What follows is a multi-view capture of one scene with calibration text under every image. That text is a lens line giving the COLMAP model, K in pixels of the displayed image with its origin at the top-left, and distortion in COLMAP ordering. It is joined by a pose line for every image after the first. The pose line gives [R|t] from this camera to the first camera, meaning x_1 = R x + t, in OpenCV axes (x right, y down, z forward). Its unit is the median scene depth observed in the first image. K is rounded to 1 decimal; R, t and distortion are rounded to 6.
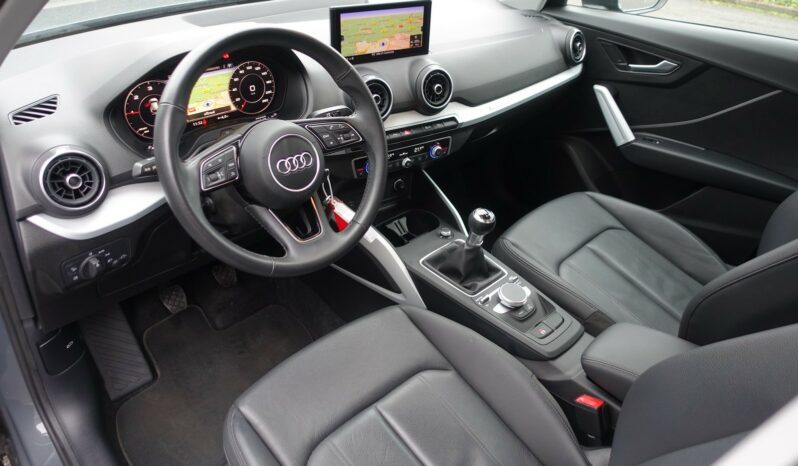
lens RADIAL K [[544.6, 0, 396.7], [0, 544.6, 230.4], [0, 0, 1]] dist [0.001343, -0.009971]
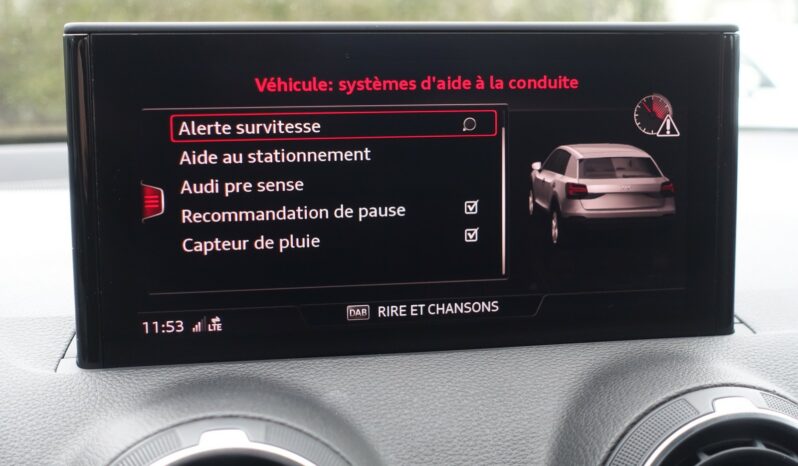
lens RADIAL K [[1231.8, 0, 398.2], [0, 1231.8, 231.7], [0, 0, 1]] dist [-0.050514, 0.000000]
pose [[0.933874, 0.001098, -0.357601, 0.111761], [-0.157972, 0.898399, -0.409786, -0.207573], [0.320818, 0.439180, 0.839164, 0.729522]]
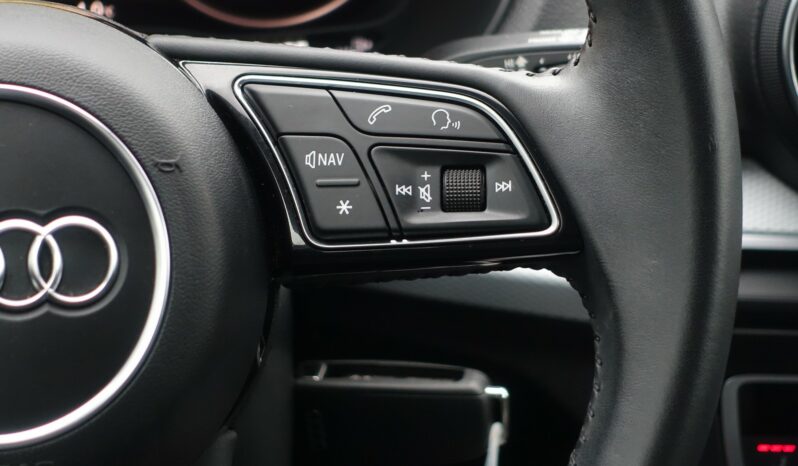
lens RADIAL K [[2004.8, 0, 399.2], [0, 2004.8, 232.3], [0, 0, 1]] dist [-0.080660, 0.000000]
pose [[0.824998, 0.178457, -0.536220, 0.169605], [-0.281894, 0.952313, -0.116770, -0.077142], [0.489811, 0.247492, 0.835962, 0.447602]]
